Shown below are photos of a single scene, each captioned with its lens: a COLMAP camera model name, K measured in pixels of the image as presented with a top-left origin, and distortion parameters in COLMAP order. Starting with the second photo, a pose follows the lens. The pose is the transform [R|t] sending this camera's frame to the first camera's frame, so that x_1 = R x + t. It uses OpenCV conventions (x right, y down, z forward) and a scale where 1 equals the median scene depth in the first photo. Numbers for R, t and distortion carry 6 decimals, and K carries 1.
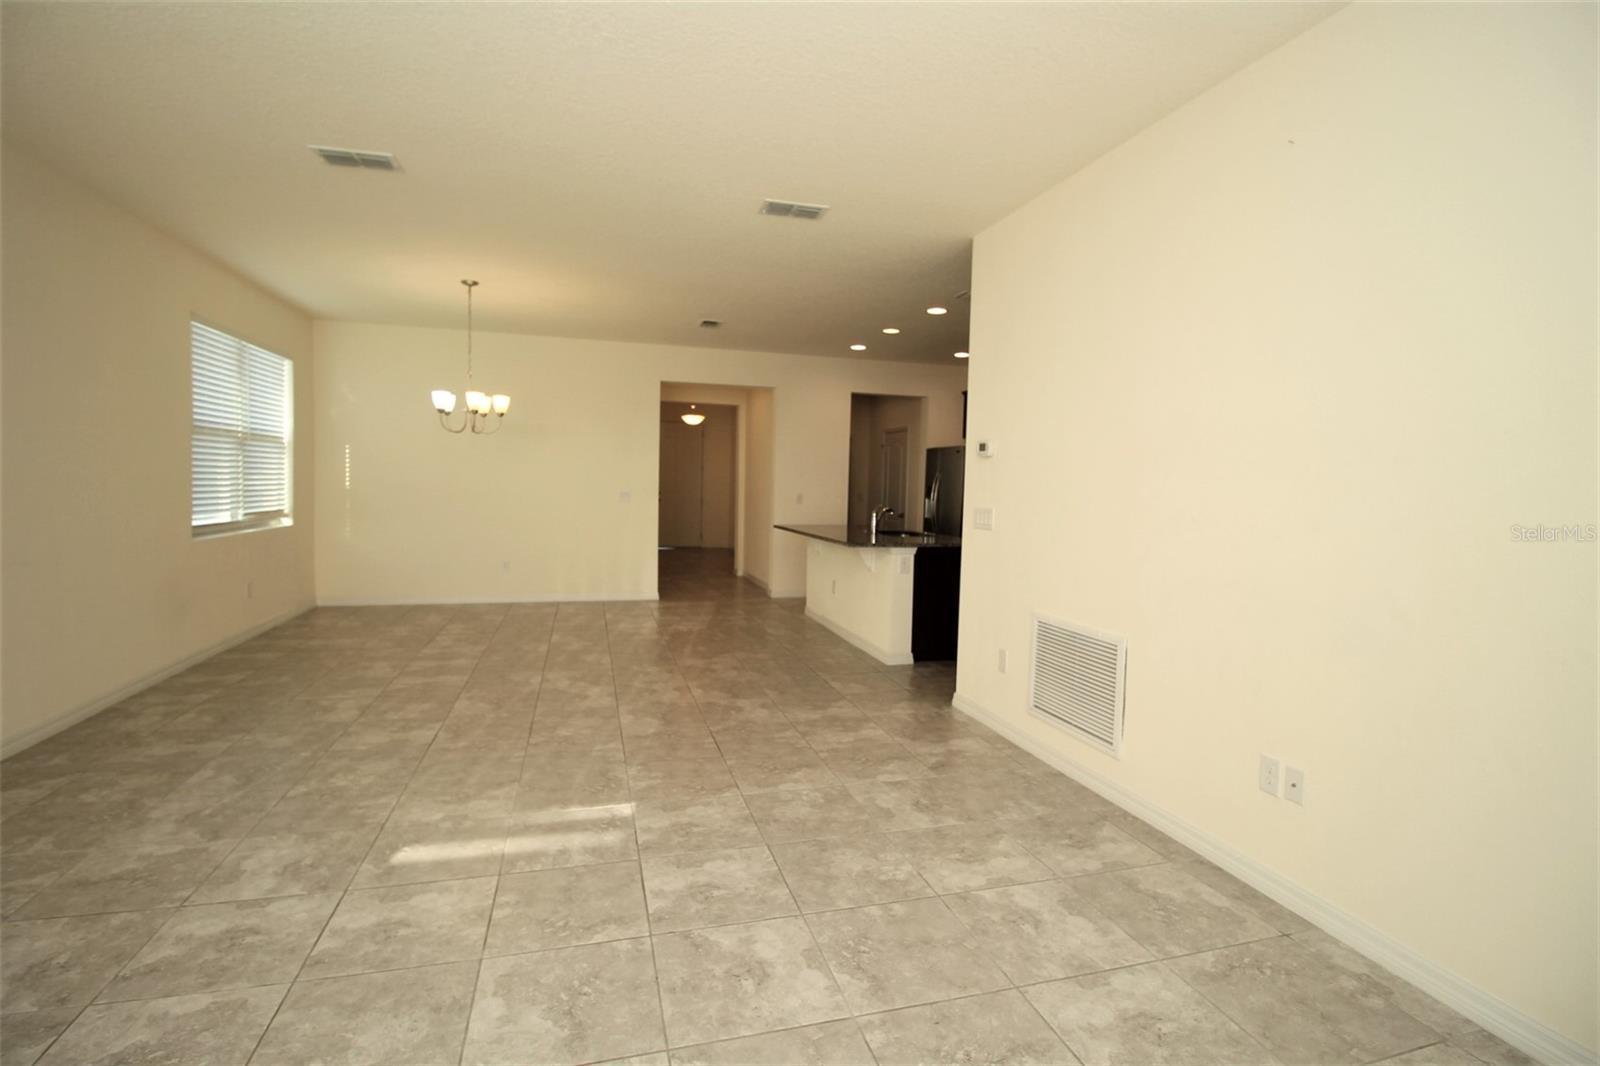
lens RADIAL K [[760.5, 0, 801.7], [0, 760.5, 525.8], [0, 0, 1]] dist [-0.006816, -0.008386]
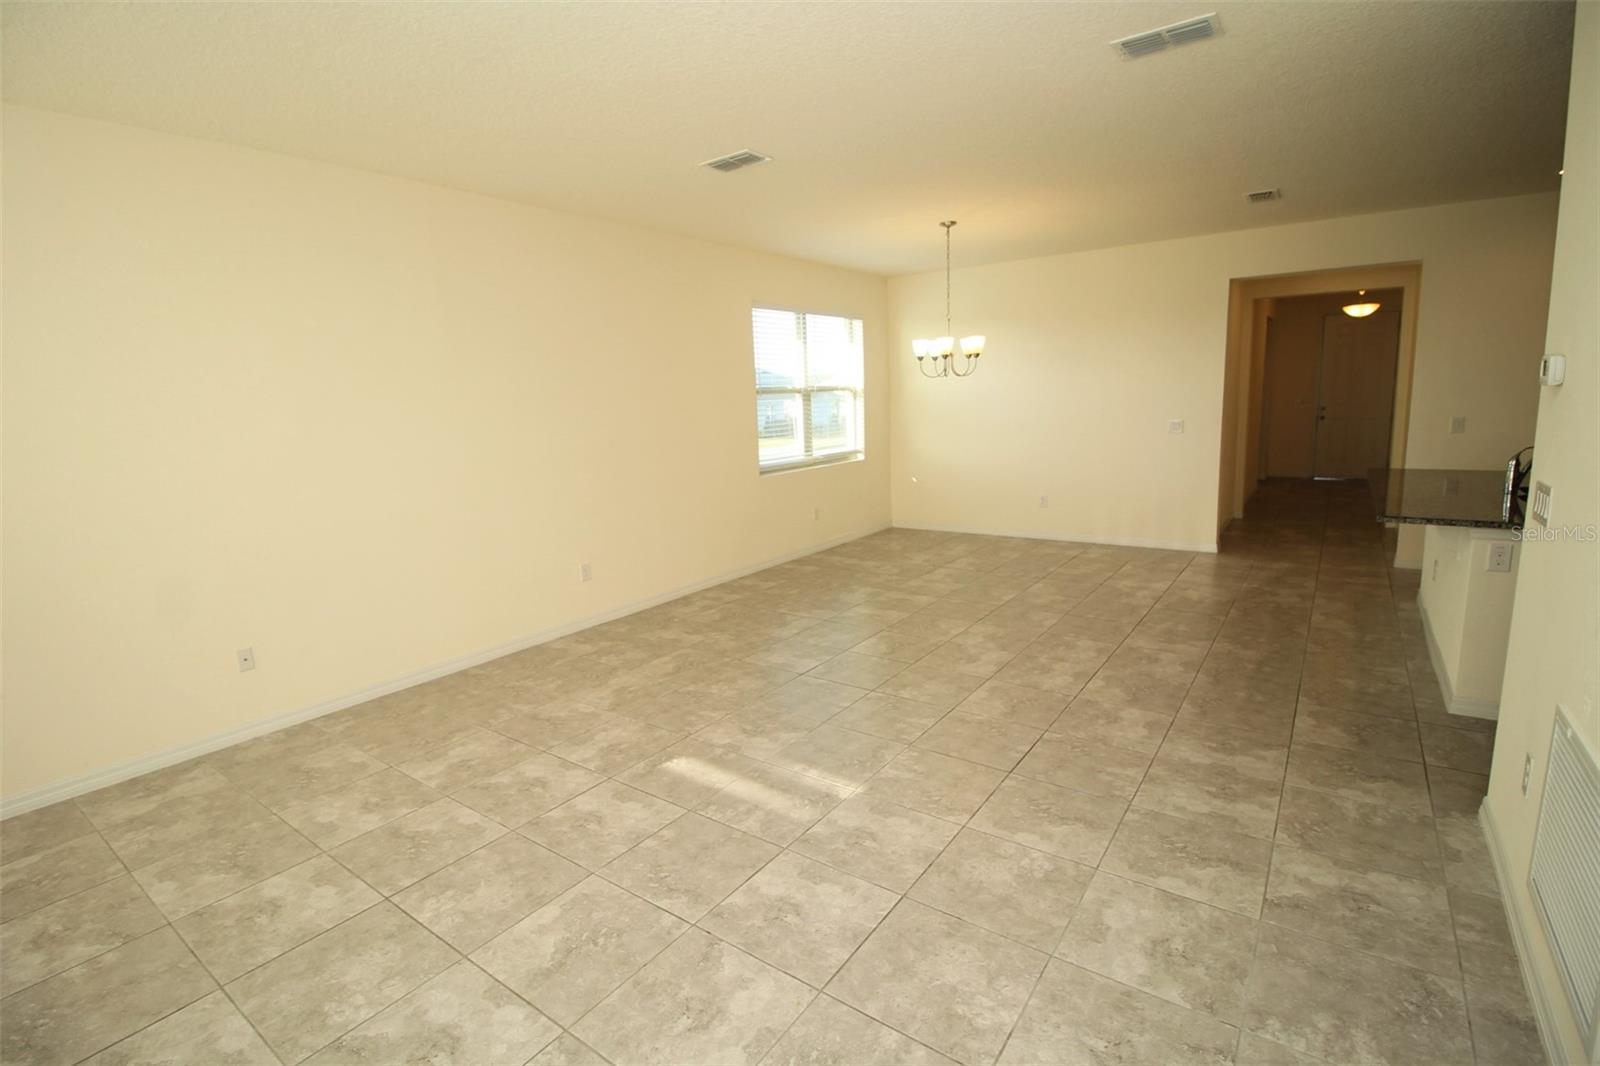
lens RADIAL K [[760.5, 0, 792.5], [0, 760.5, 523.2], [0, 0, 1]] dist [-0.006816, -0.008386]
pose [[0.610301, 0.084723, -0.787626, 0.405088], [0.007227, 0.993627, 0.112482, -0.070553], [0.792136, -0.074340, 0.605800, 0.332510]]
